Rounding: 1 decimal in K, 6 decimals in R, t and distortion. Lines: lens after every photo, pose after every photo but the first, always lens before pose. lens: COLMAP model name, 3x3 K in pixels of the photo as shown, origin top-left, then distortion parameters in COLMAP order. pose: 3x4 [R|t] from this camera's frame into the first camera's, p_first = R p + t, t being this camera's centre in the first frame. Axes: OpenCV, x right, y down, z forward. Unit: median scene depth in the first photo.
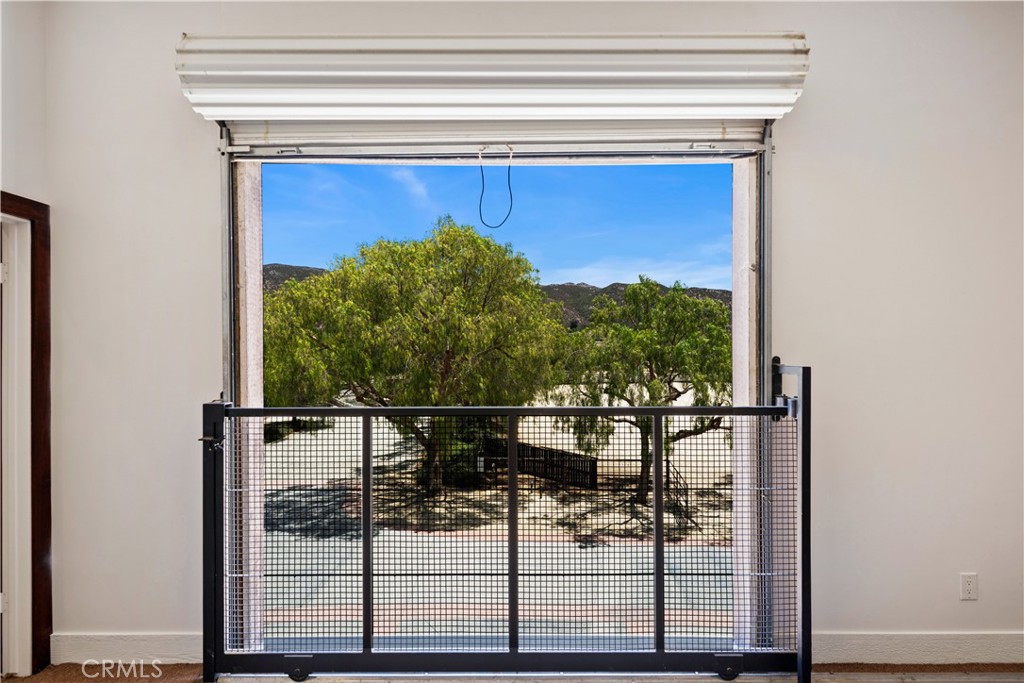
lens RADIAL K [[533.5, 0, 512.6], [0, 533.5, 342.6], [0, 0, 1]] dist [0.000894, 0.000073]
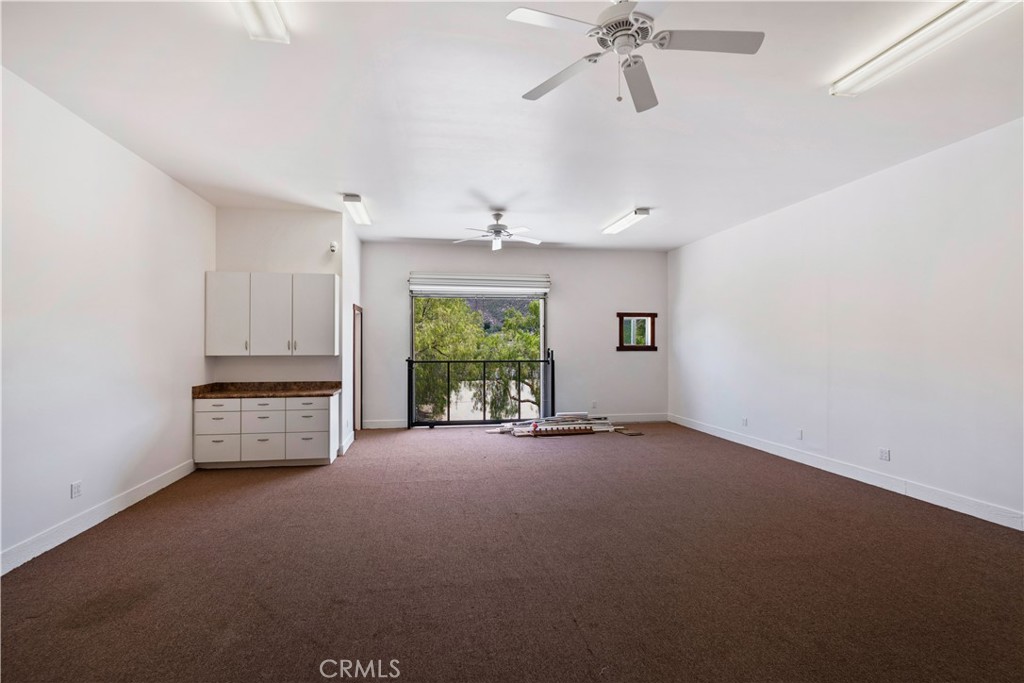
lens RADIAL K [[495.5, 0, 506.5], [0, 495.5, 338.5], [0, 0, 1]] dist [0.002763, 0.000406]
pose [[0.988271, 0.008595, 0.152471, -0.039426], [-0.007390, 0.999937, -0.008467, -0.001252], [-0.152535, 0.007241, 0.988272, -0.264231]]
